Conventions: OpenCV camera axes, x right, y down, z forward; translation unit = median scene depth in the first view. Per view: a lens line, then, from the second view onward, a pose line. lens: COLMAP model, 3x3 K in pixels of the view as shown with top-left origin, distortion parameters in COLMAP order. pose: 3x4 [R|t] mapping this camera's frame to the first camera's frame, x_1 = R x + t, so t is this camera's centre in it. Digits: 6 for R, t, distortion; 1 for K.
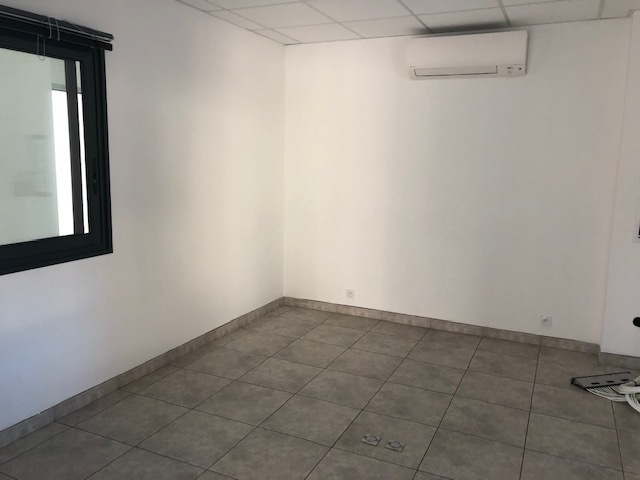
lens RADIAL K [[527.0, 0, 322.1], [0, 527.0, 235.3], [0, 0, 1]] dist [0.027604, -0.010535]
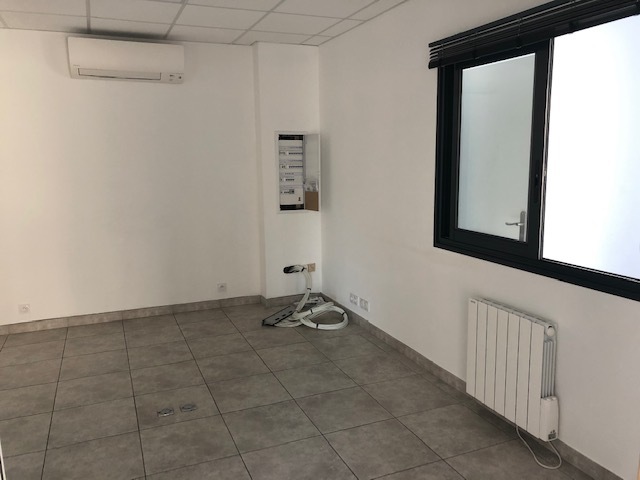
lens RADIAL K [[525.8, 0, 320.0], [0, 525.8, 240.0], [0, 0, 1]] dist [0.024137, -0.001171]
pose [[0.674383, -0.148298, 0.723337, -0.324623], [0.139206, 0.987592, 0.072691, -0.001816], [-0.725141, 0.051671, 0.686659, -0.004593]]
